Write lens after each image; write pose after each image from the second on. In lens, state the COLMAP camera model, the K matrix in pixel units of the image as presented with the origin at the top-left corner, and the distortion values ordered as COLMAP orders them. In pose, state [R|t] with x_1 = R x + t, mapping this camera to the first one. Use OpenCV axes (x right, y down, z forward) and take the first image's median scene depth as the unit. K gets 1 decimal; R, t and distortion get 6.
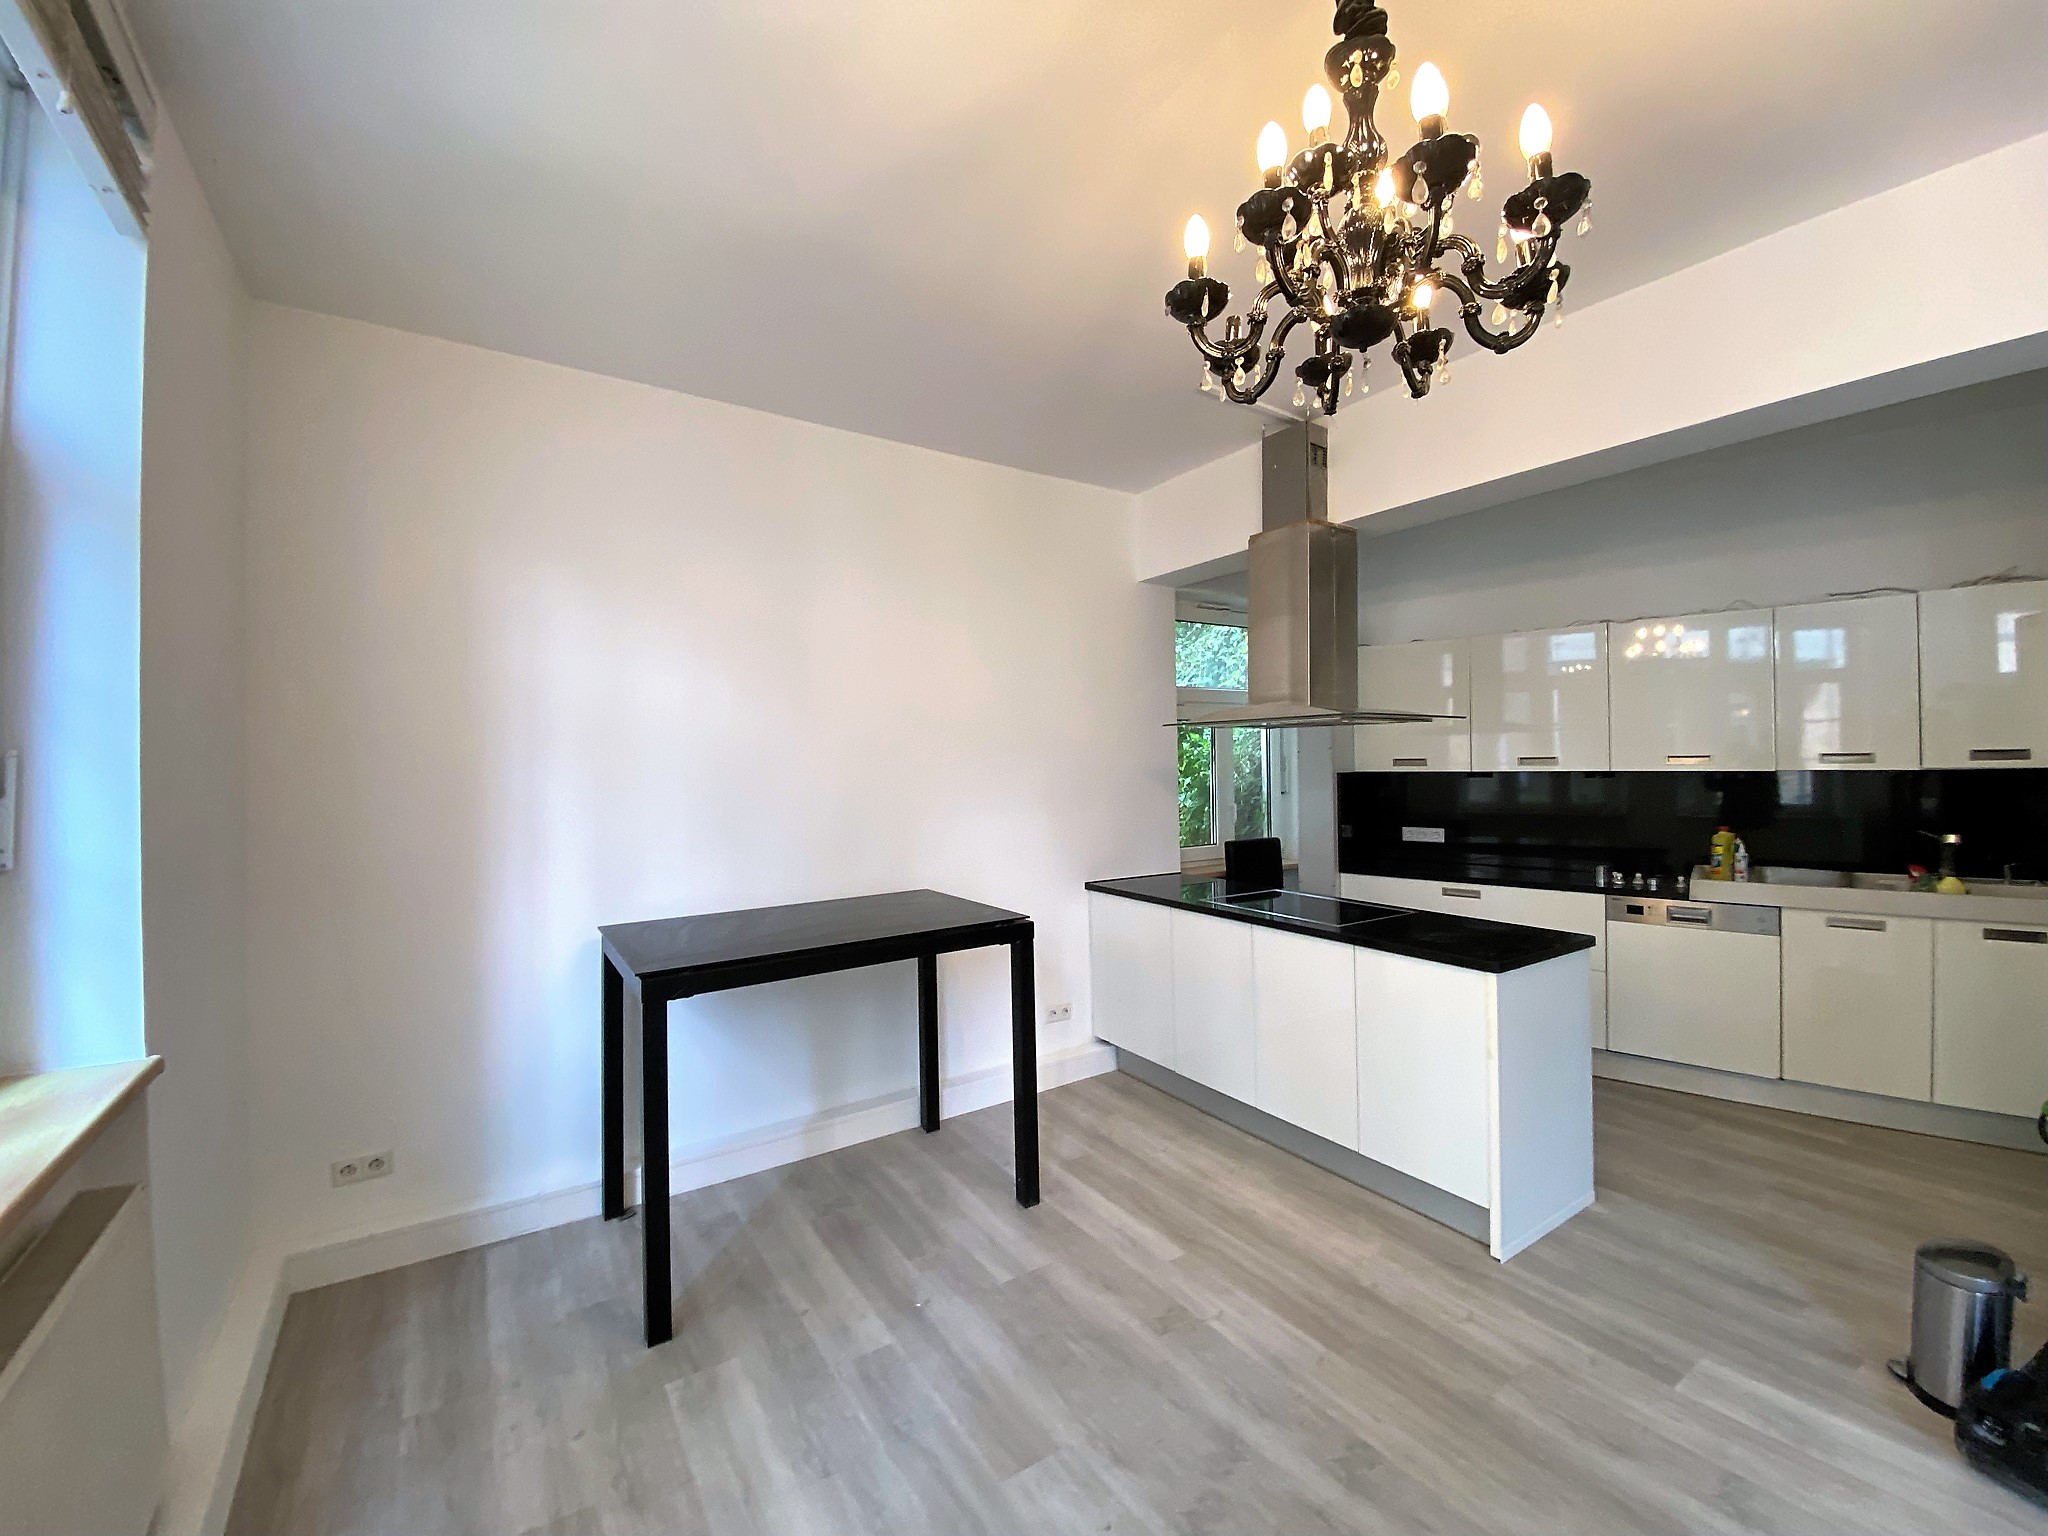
lens RADIAL K [[836.6, 0, 1035.4], [0, 836.6, 764.5], [0, 0, 1]] dist [0.010966, -0.012946]
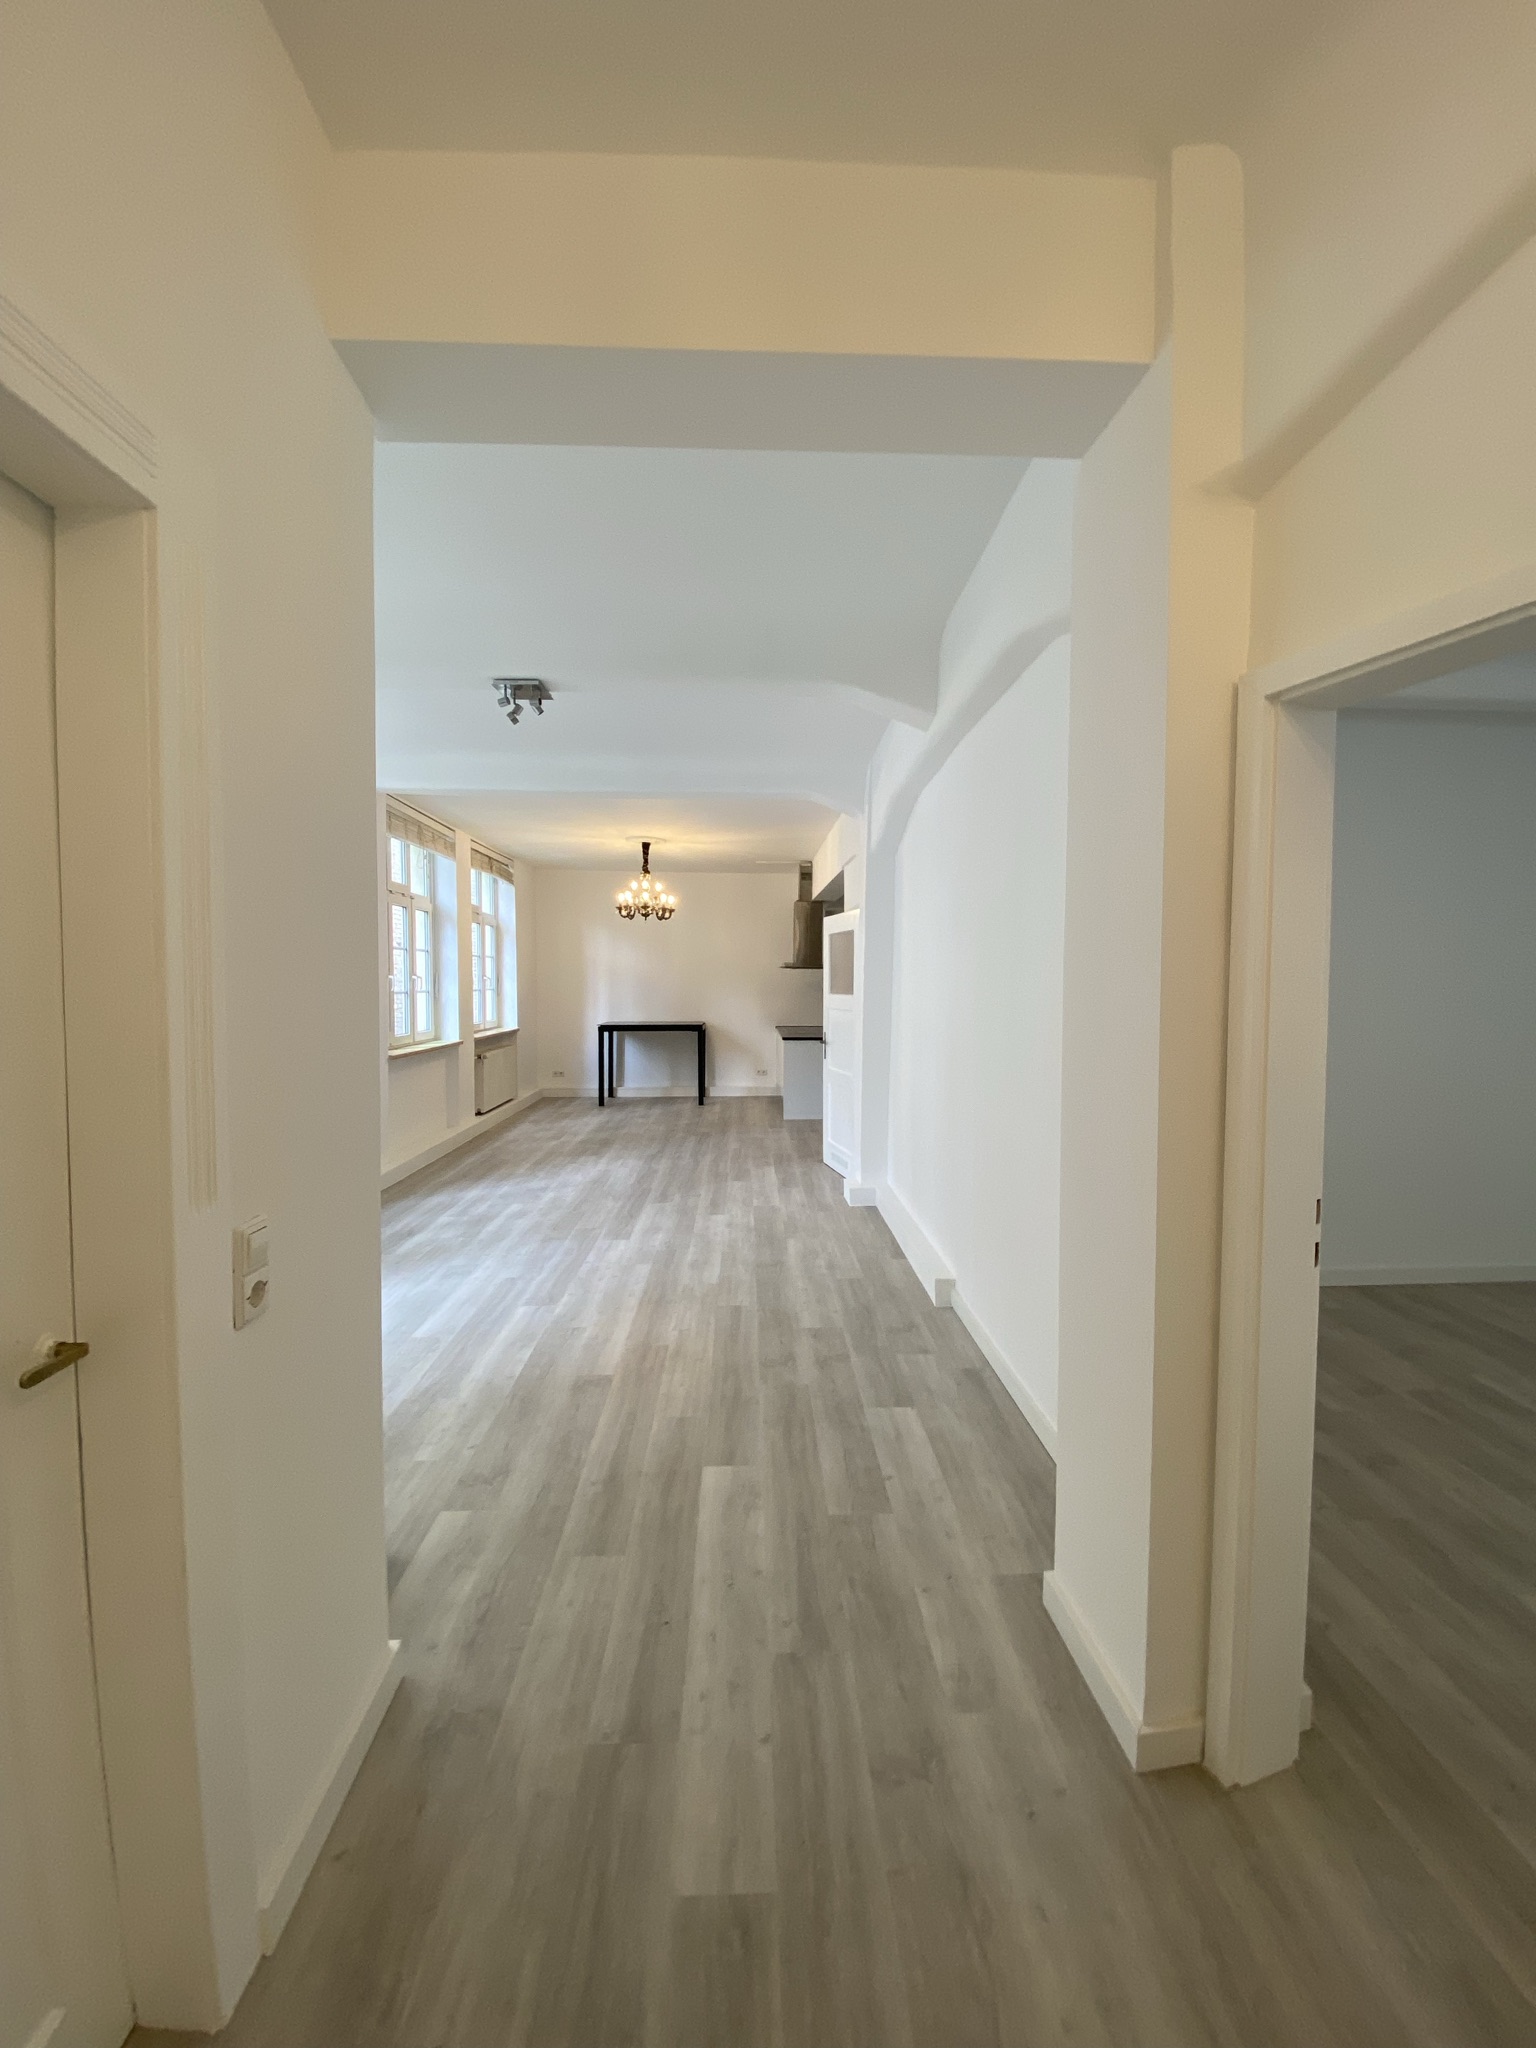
lens RADIAL K [[836.6, 0, 773.3], [0, 836.6, 1014.8], [0, 0, 1]] dist [0.010966, -0.012946]
pose [[0.841764, 0.035578, -0.538671, 2.105572], [-0.012068, 0.998817, 0.047111, -0.019138], [0.539710, -0.033156, 0.841198, -1.740884]]
